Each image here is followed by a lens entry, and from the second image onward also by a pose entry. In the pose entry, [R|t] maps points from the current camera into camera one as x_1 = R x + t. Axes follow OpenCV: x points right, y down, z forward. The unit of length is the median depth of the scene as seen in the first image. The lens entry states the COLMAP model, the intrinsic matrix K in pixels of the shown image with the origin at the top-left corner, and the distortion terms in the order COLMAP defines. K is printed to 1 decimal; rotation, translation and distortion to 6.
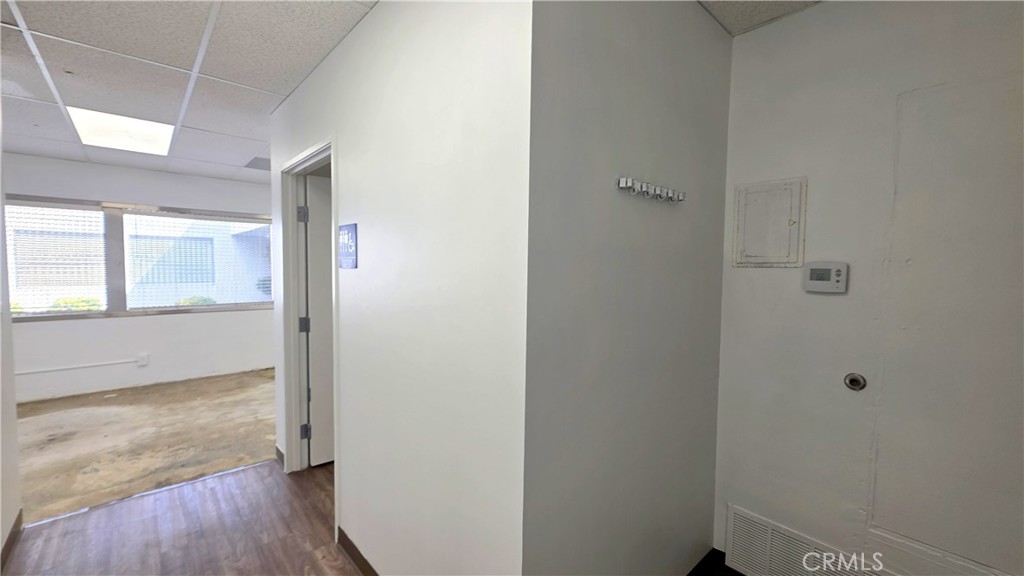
lens RADIAL K [[416.0, 0, 513.3], [0, 416.0, 288.6], [0, 0, 1]] dist [0.001891, -0.000375]
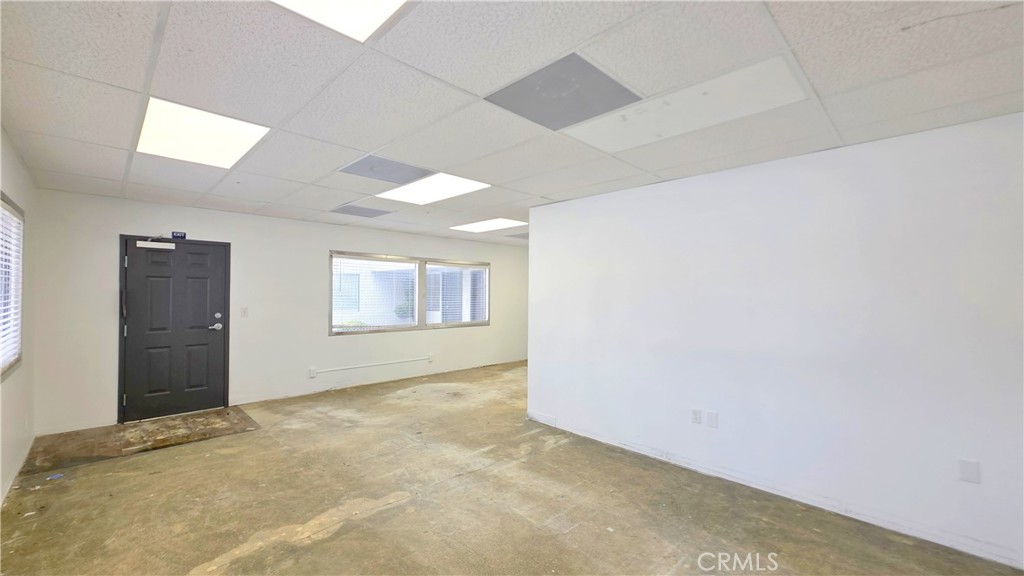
lens RADIAL K [[416.0, 0, 513.7], [0, 416.0, 291.8], [0, 0, 1]] dist [0.001891, -0.000375]
pose [[0.998970, 0.002957, 0.045284, -0.692312], [-0.000234, 0.998197, -0.060028, 0.019058], [-0.045379, 0.059955, 0.997169, -0.620364]]
